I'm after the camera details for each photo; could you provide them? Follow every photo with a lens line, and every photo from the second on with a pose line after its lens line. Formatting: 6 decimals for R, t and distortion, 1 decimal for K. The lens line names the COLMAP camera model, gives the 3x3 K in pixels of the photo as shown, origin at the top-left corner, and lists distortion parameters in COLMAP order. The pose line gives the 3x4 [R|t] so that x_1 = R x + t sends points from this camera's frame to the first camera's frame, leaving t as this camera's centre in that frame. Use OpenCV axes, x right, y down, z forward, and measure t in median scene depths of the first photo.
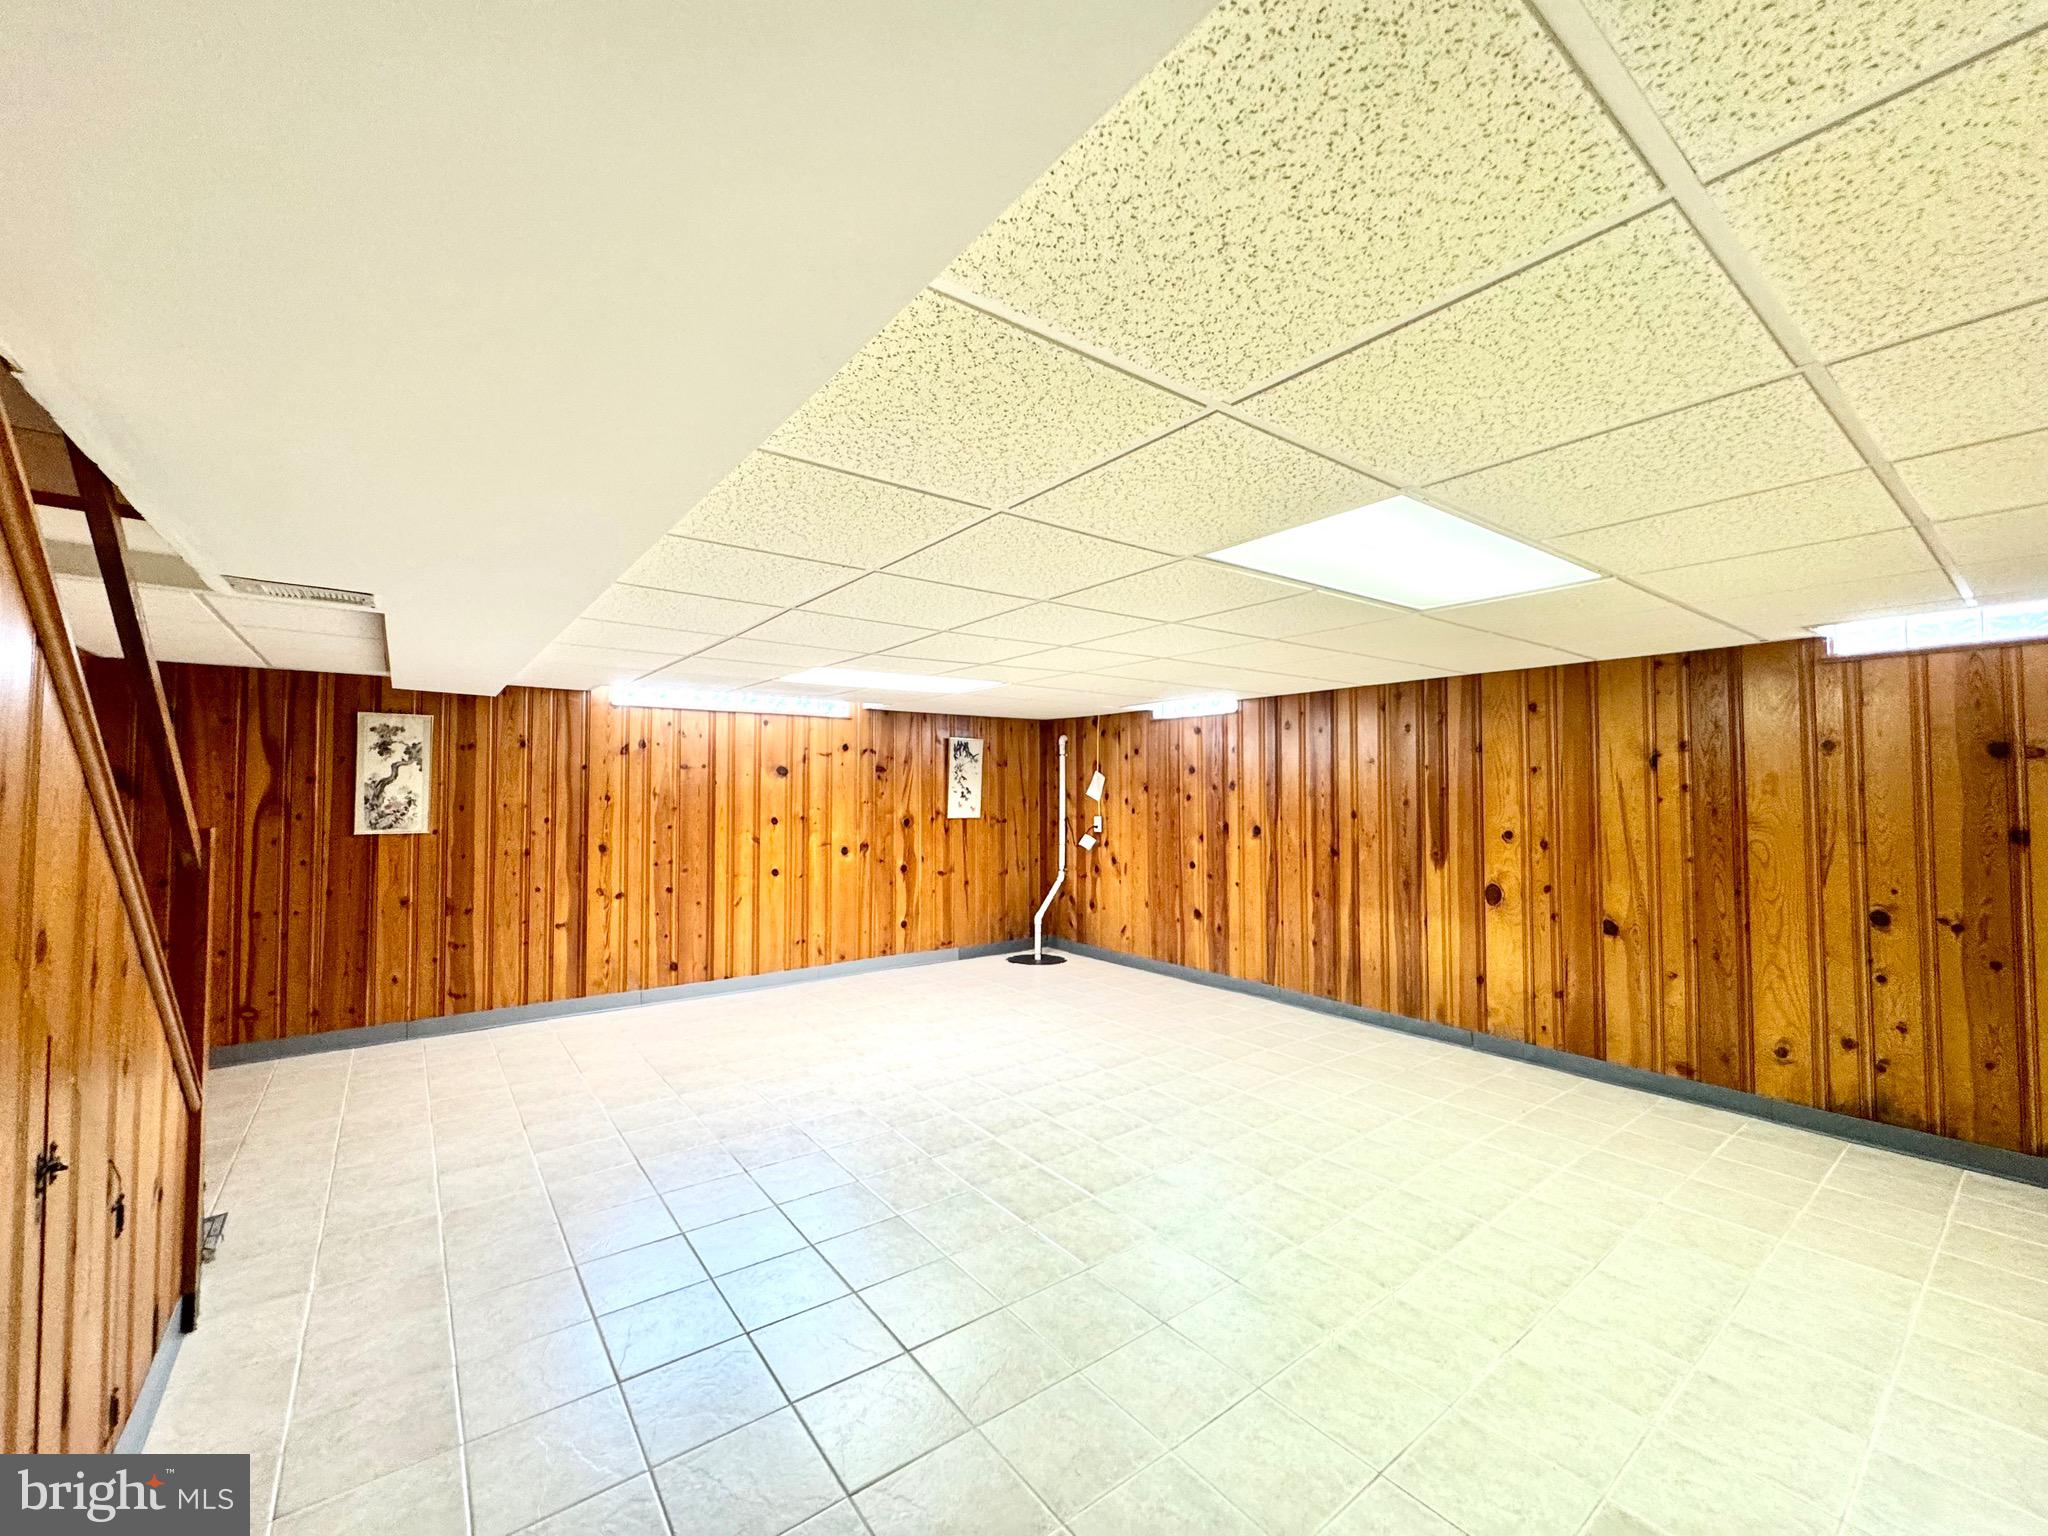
lens RADIAL K [[812.5, 0, 1020.1], [0, 812.5, 762.4], [0, 0, 1]] dist [-0.001796, 0.000303]
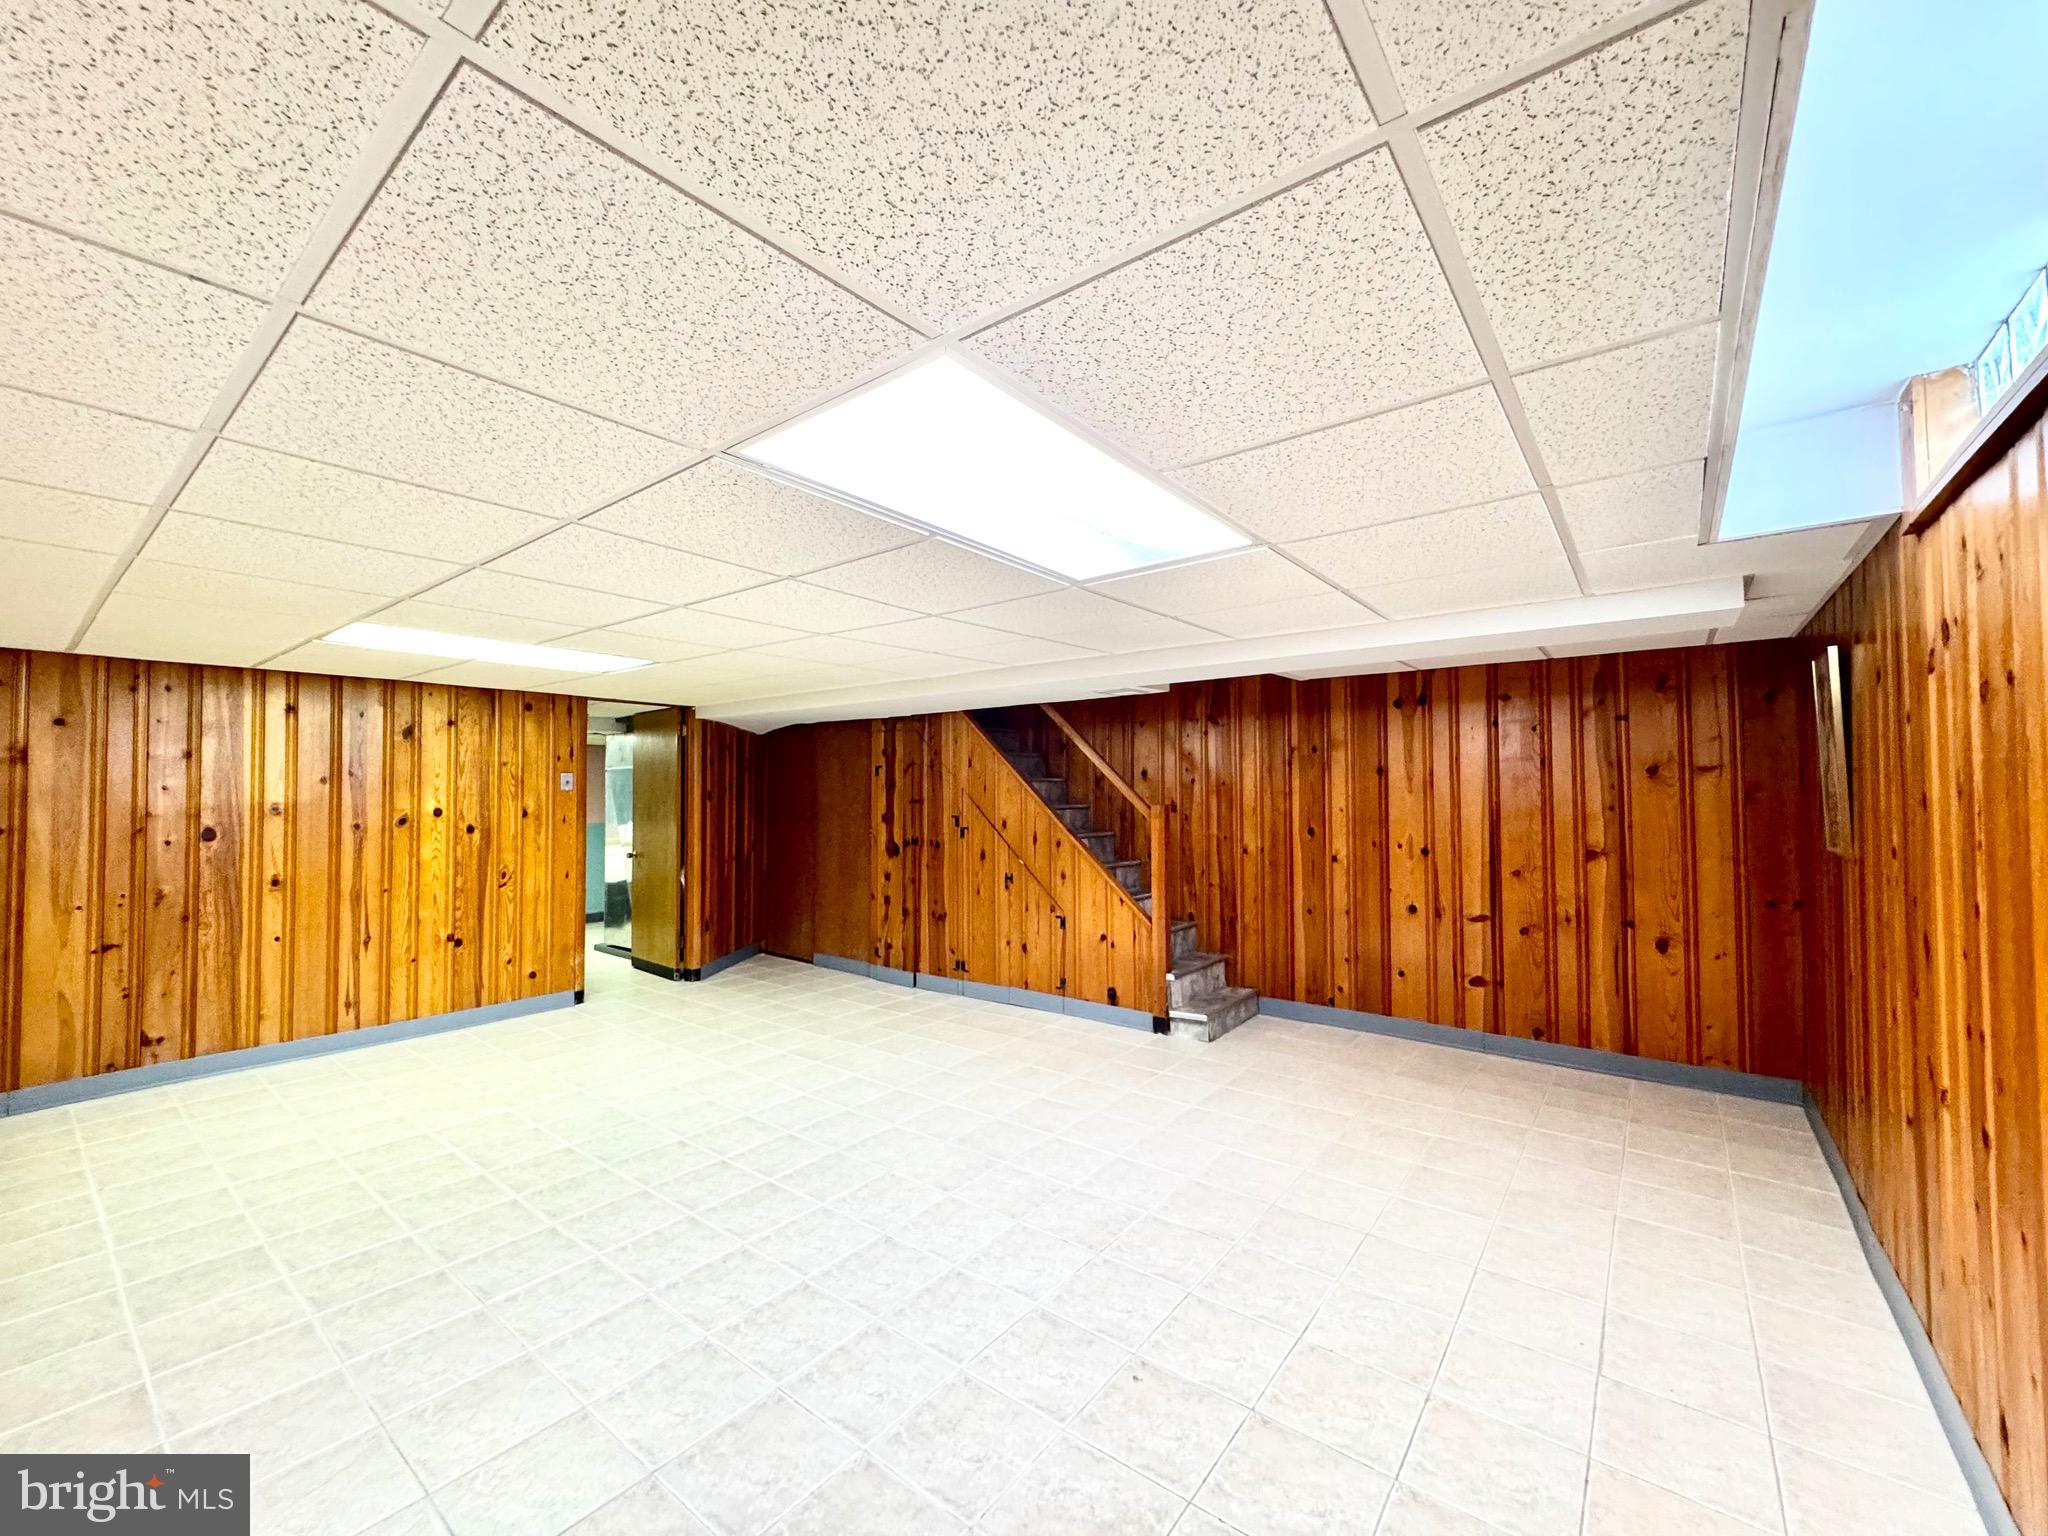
lens RADIAL K [[812.5, 0, 1008.5], [0, 812.5, 772.2], [0, 0, 1]] dist [-0.001796, 0.000303]
pose [[-0.971356, -0.003578, -0.237600, -0.051789], [0.010749, 0.998202, -0.058976, 0.050913], [0.237384, -0.059840, -0.969571, 1.391517]]
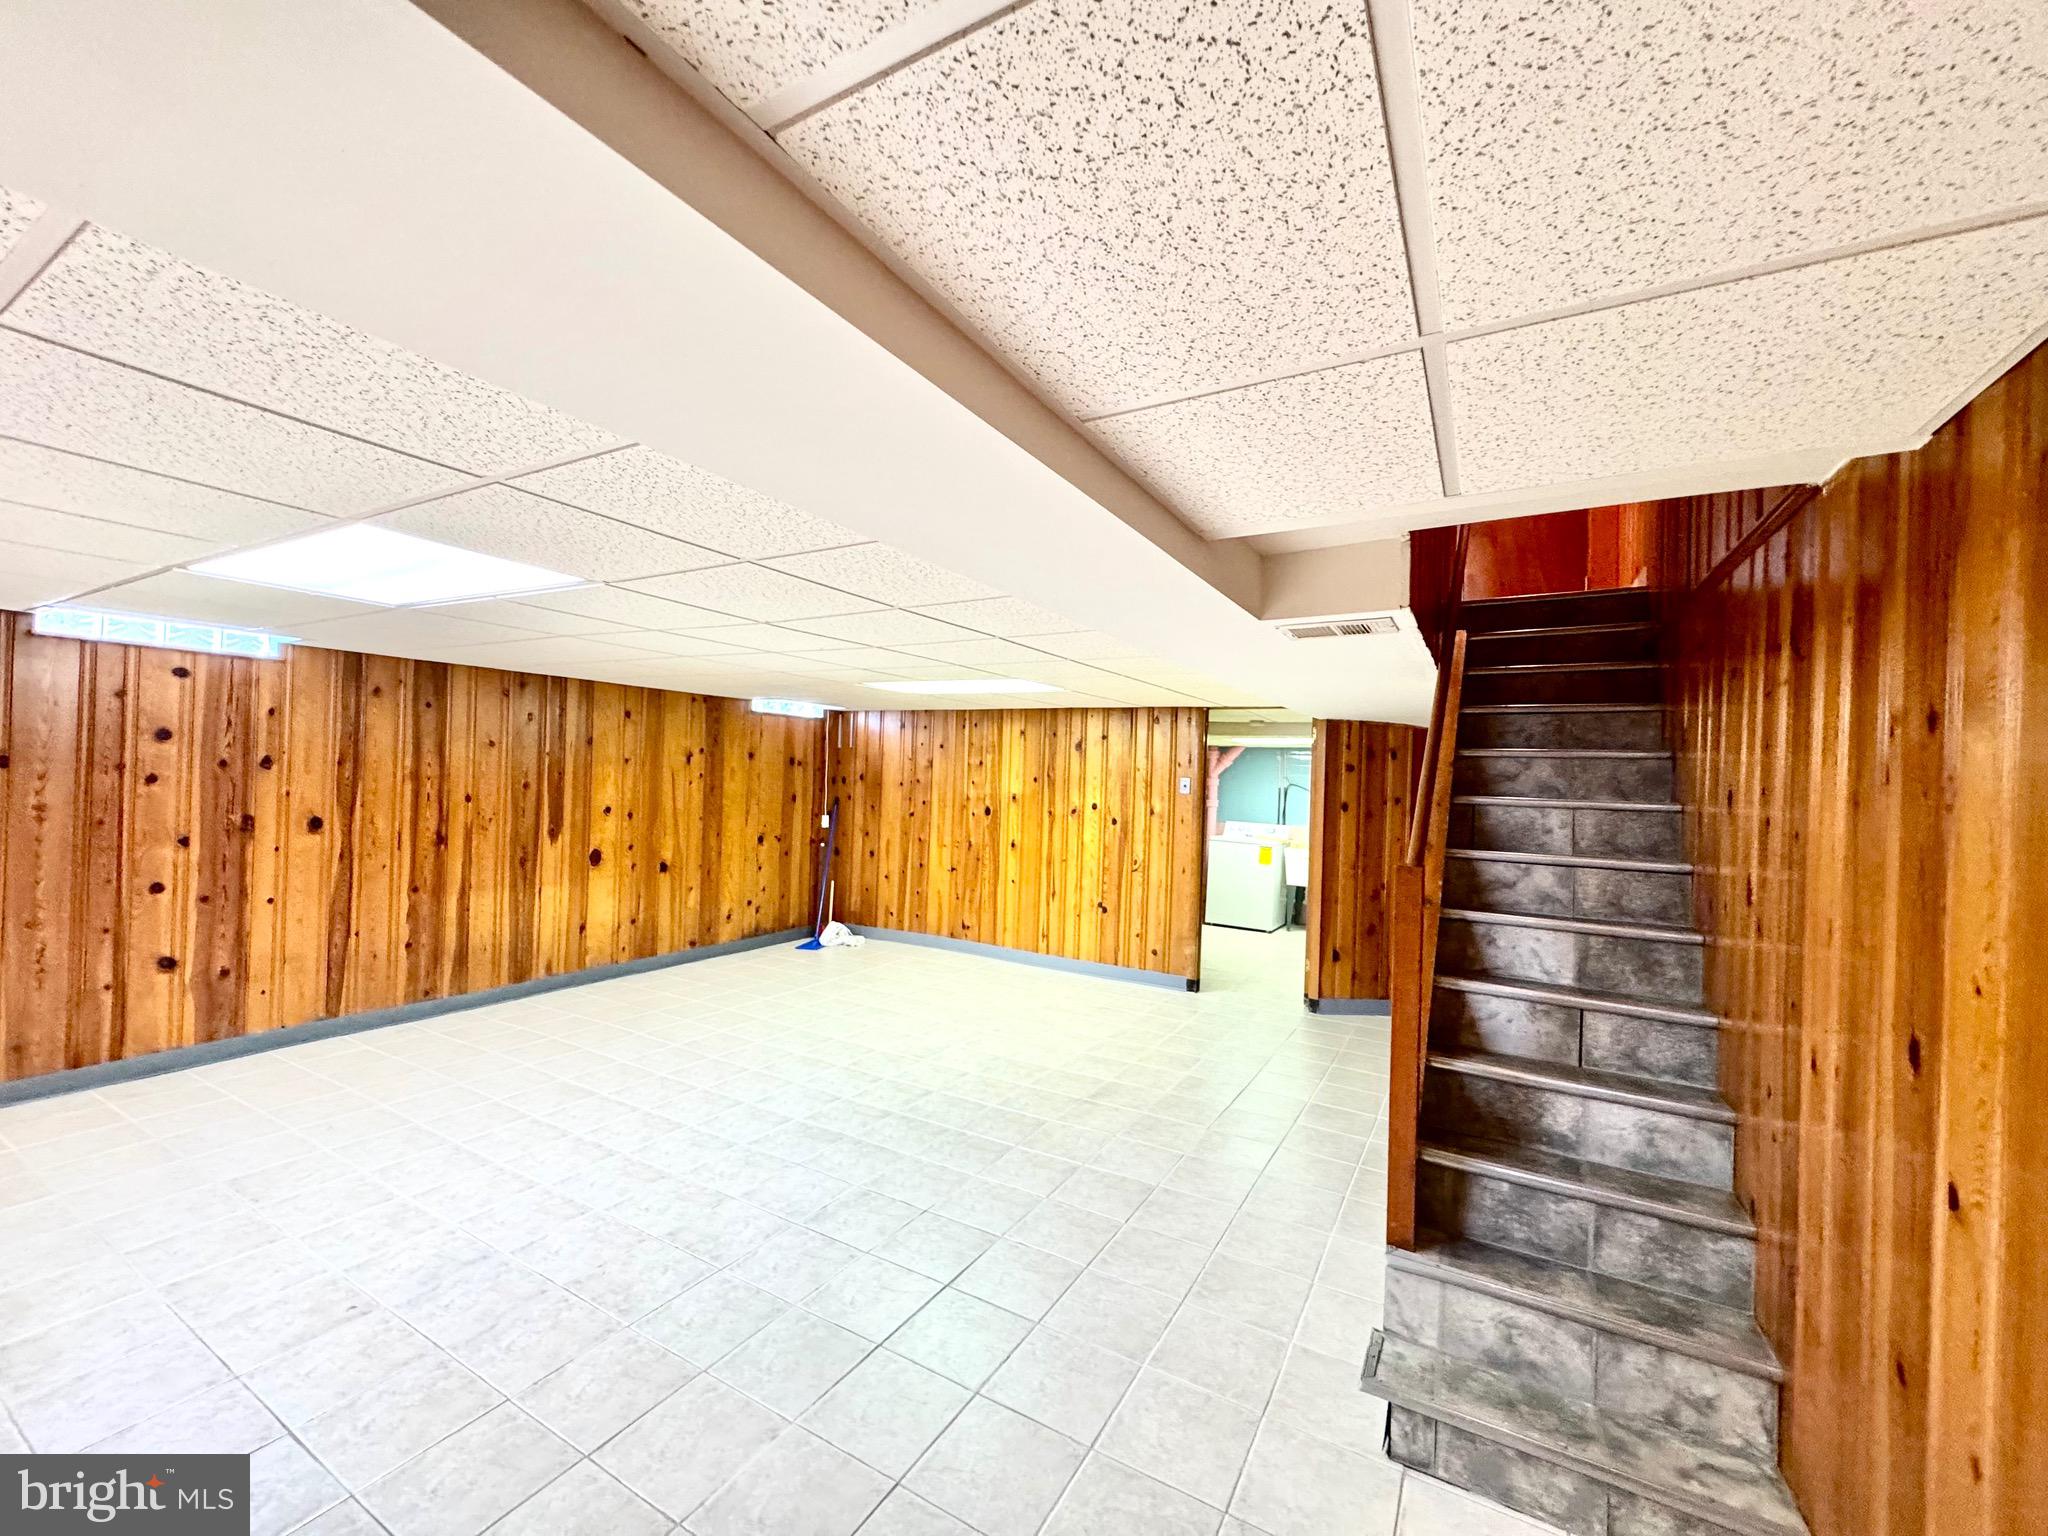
lens RADIAL K [[812.5, 0, 1033.2], [0, 812.5, 770.0], [0, 0, 1]] dist [-0.001796, 0.000303]
pose [[-0.386609, -0.007709, 0.922212, -0.801813], [-0.066966, 0.997560, -0.019735, 0.005878], [-0.919809, -0.069387, -0.386182, 0.826435]]
